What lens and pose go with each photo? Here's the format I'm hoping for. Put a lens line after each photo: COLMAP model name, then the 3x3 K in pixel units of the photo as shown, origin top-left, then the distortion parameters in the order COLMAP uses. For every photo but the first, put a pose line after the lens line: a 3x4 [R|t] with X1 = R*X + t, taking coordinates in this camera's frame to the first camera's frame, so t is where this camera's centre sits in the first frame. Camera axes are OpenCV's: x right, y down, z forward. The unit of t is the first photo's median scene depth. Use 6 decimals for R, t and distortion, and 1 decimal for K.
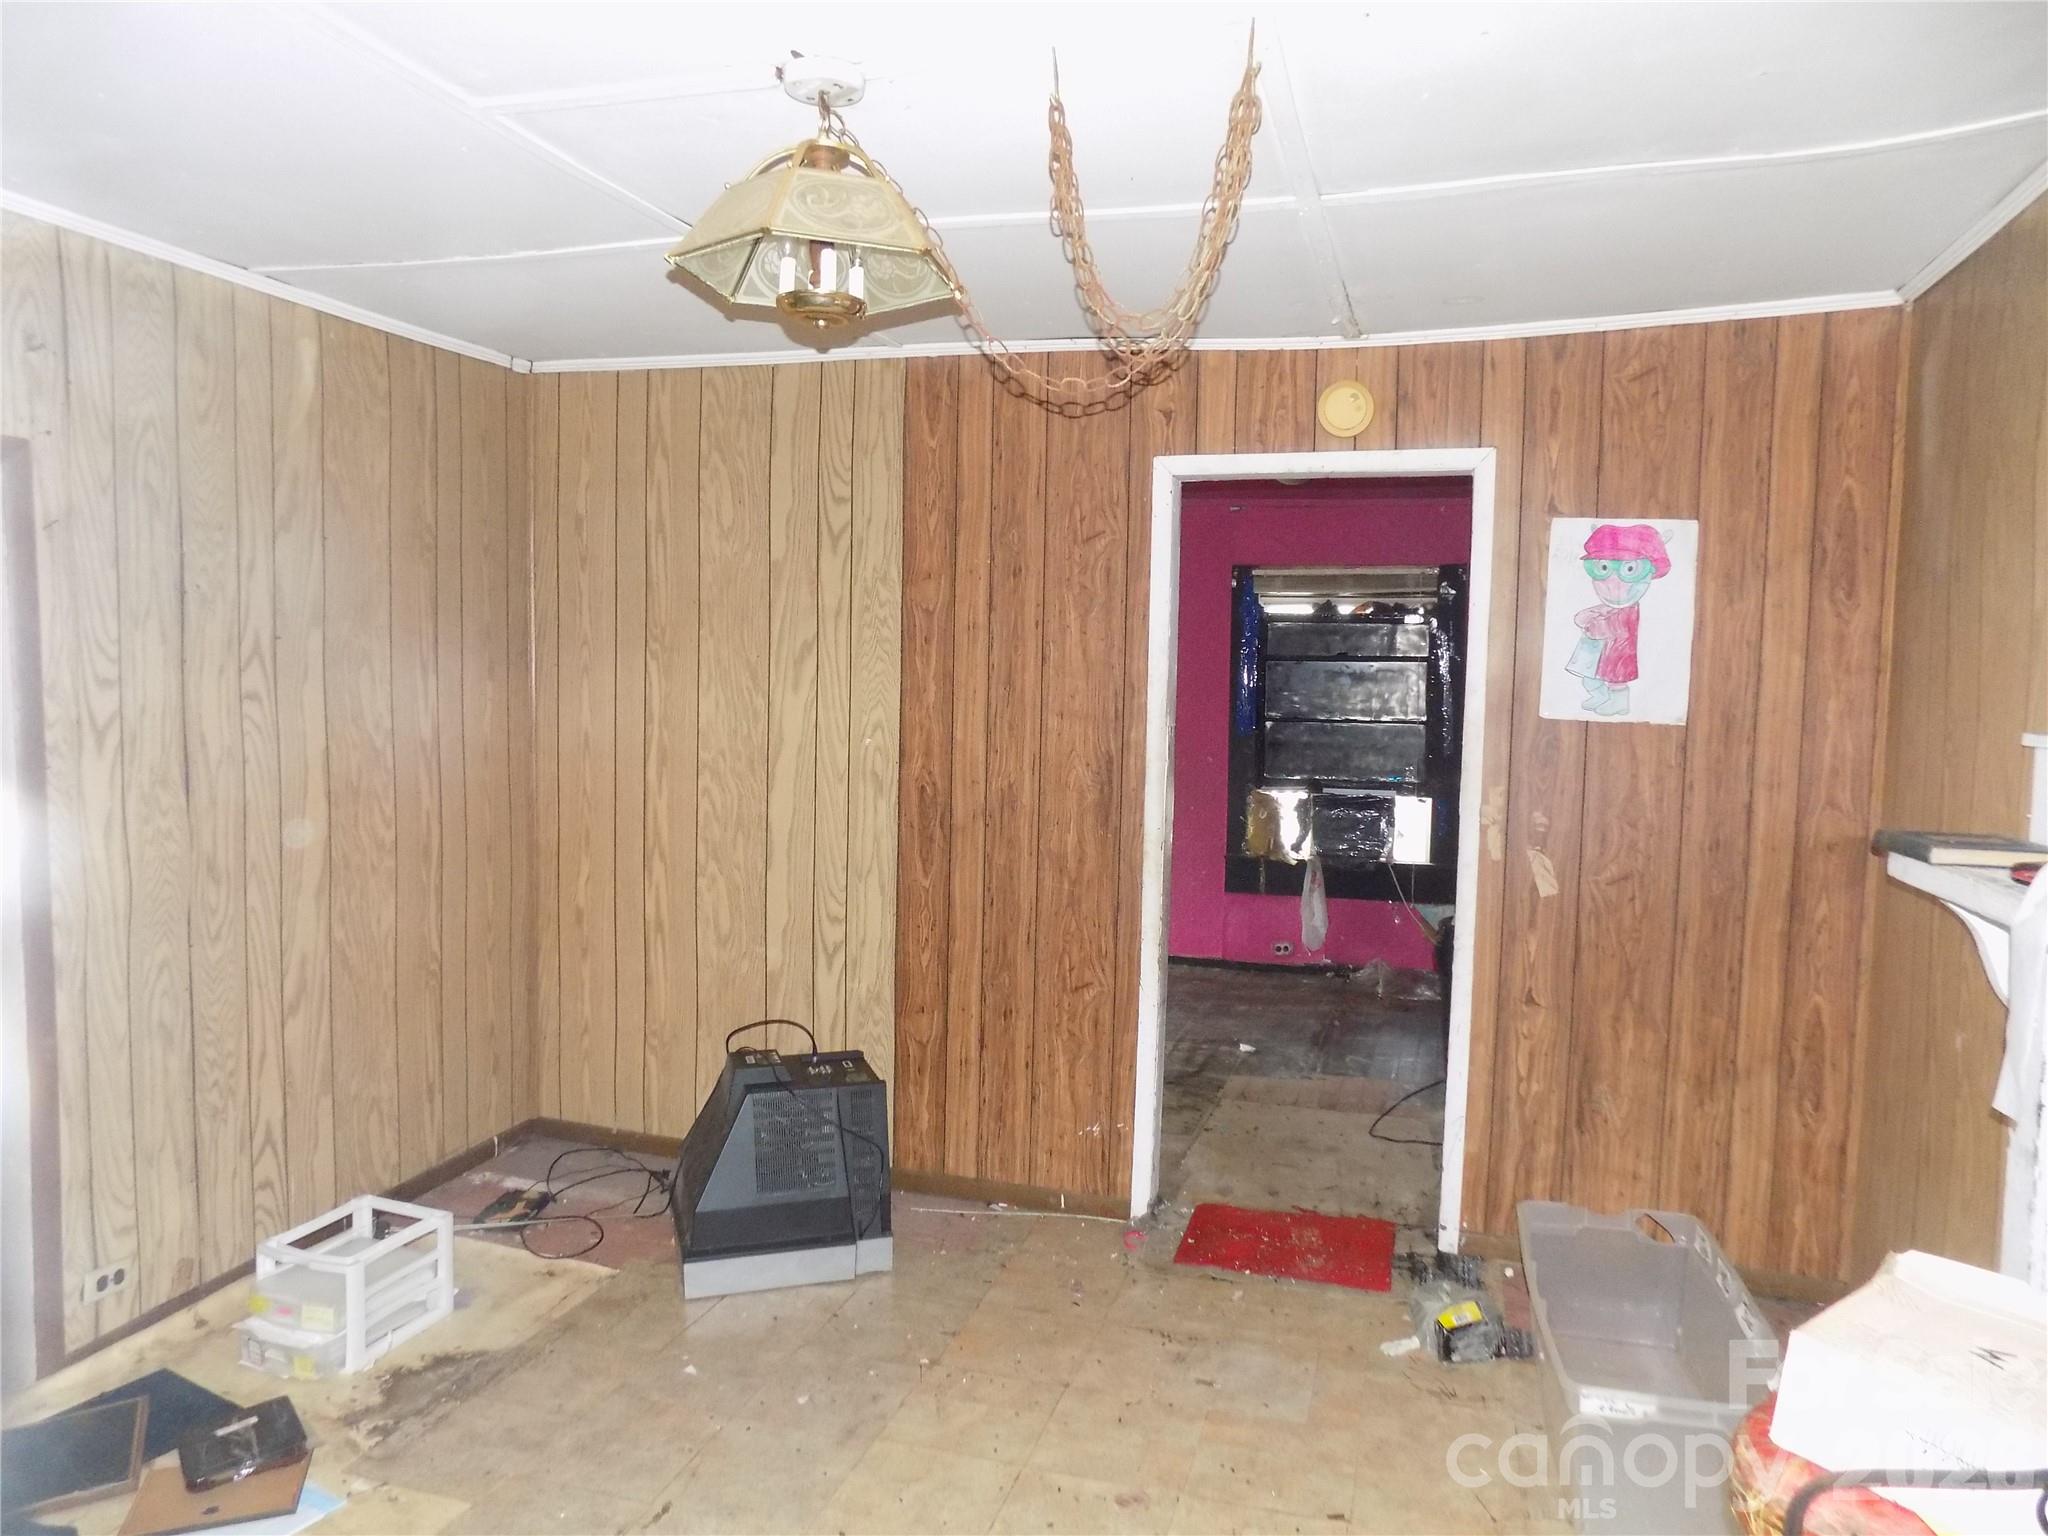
lens RADIAL K [[1505.9, 0, 1041.3], [0, 1505.9, 765.1], [0, 0, 1]] dist [-0.003354, -0.000155]
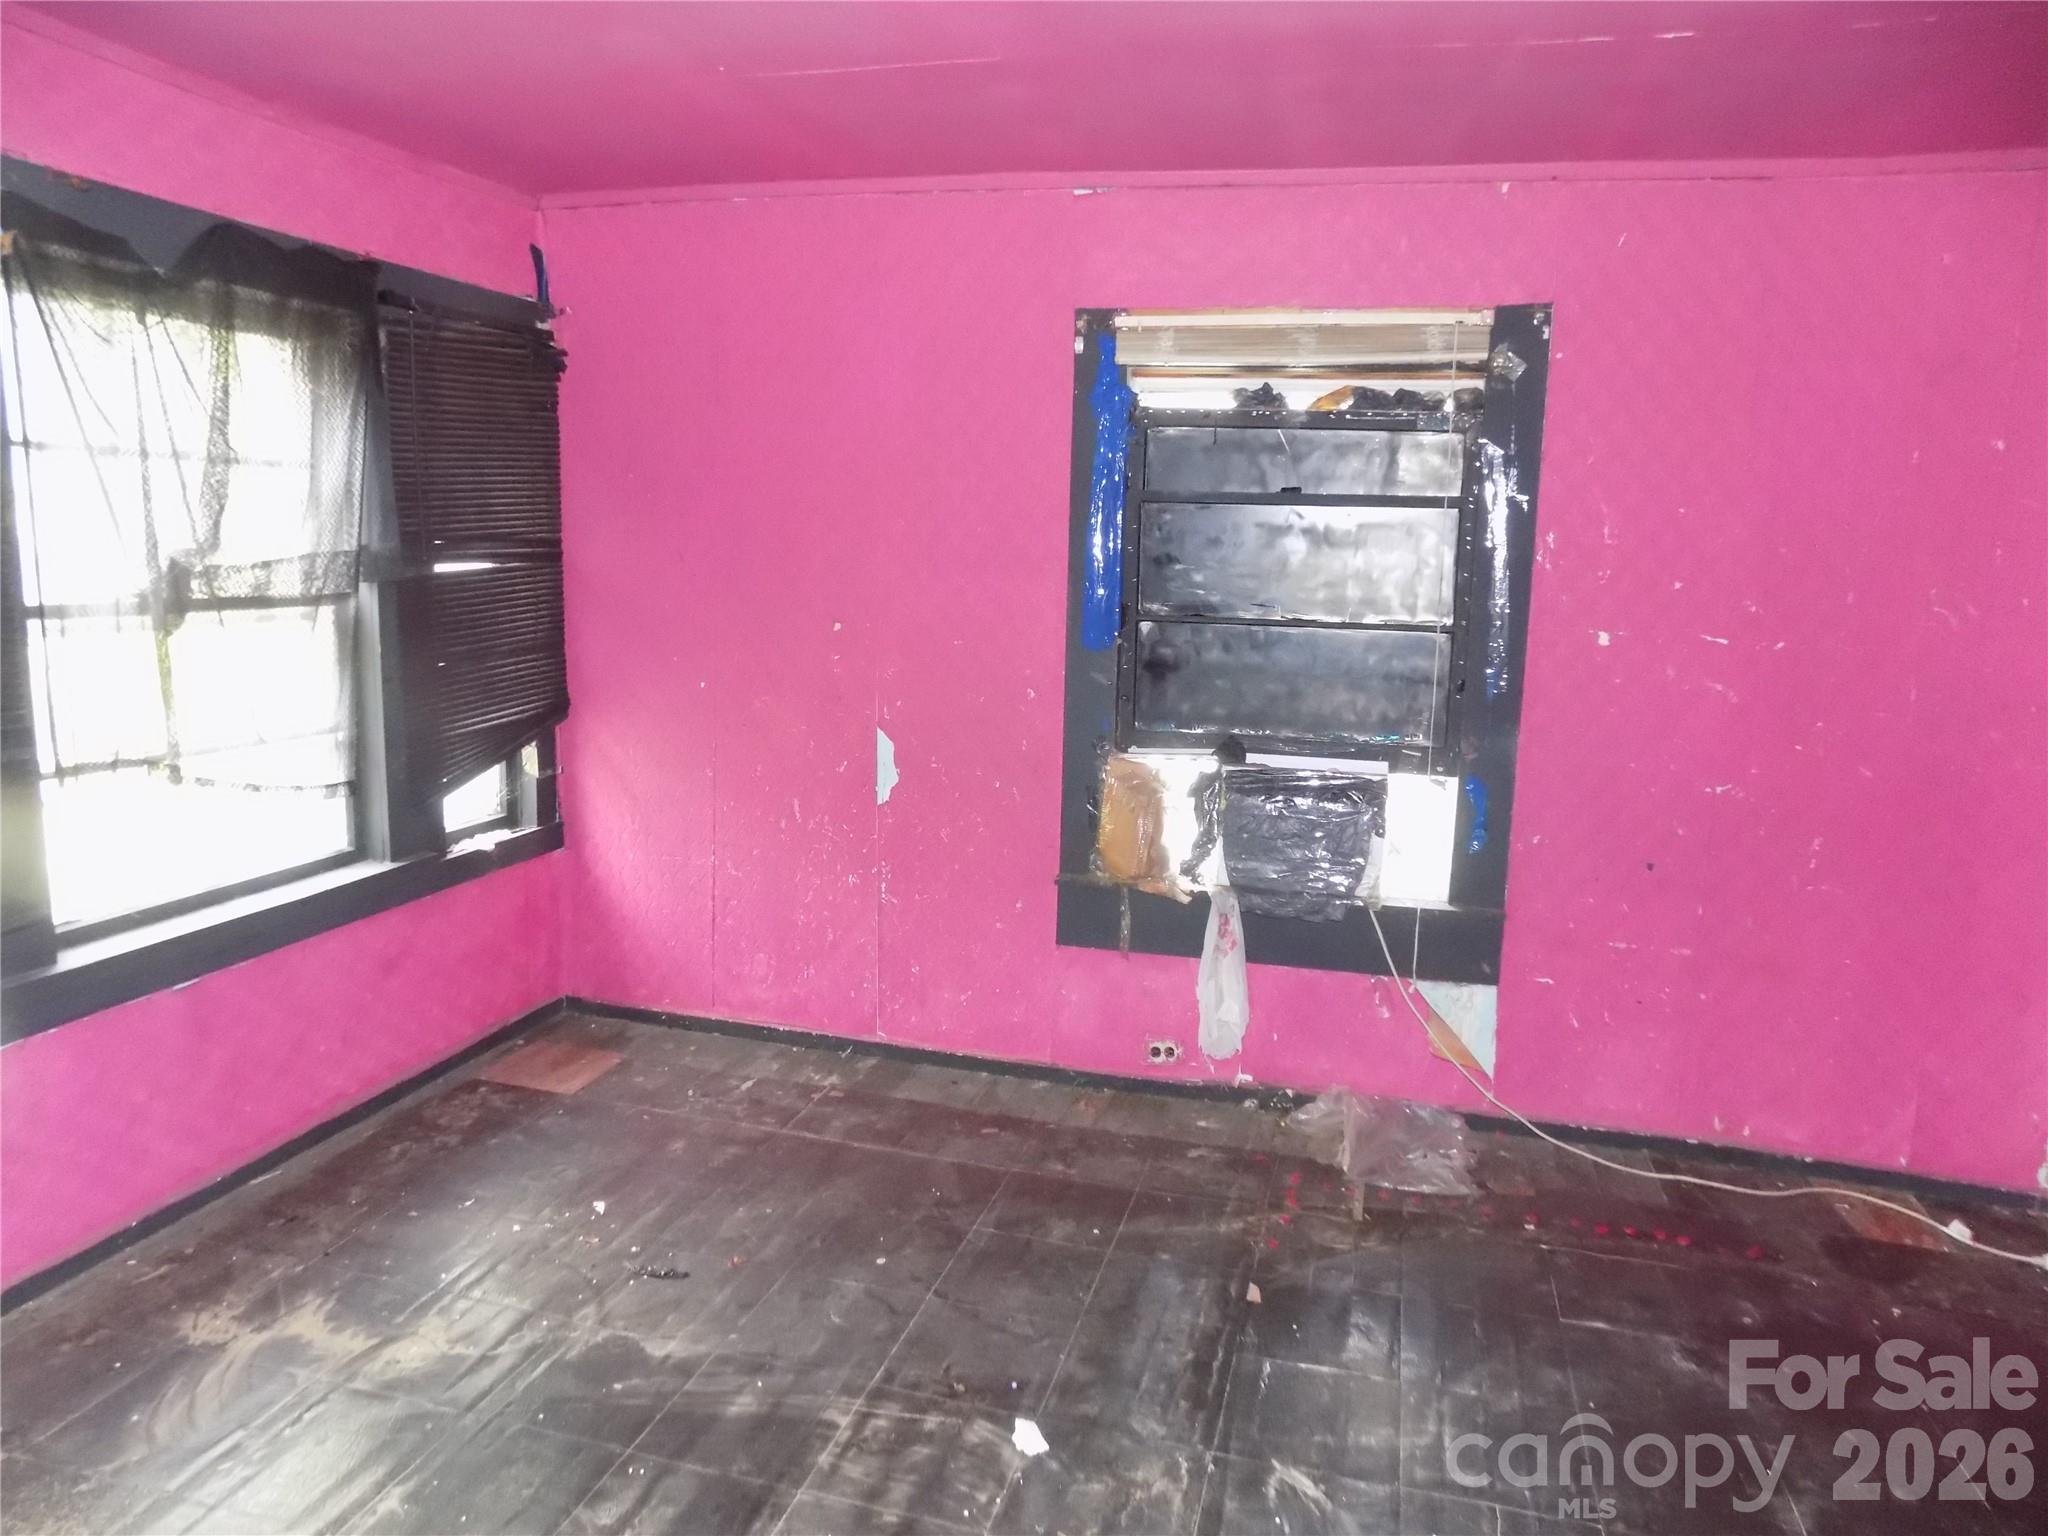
lens RADIAL K [[1505.9, 0, 1003.4], [0, 1505.9, 758.7], [0, 0, 1]] dist [-0.003354, -0.000155]
pose [[0.999957, 0.008596, 0.003616, 0.102375], [-0.008905, 0.995288, 0.096555, -0.032145], [-0.002769, -0.096583, 0.995321, 0.488283]]
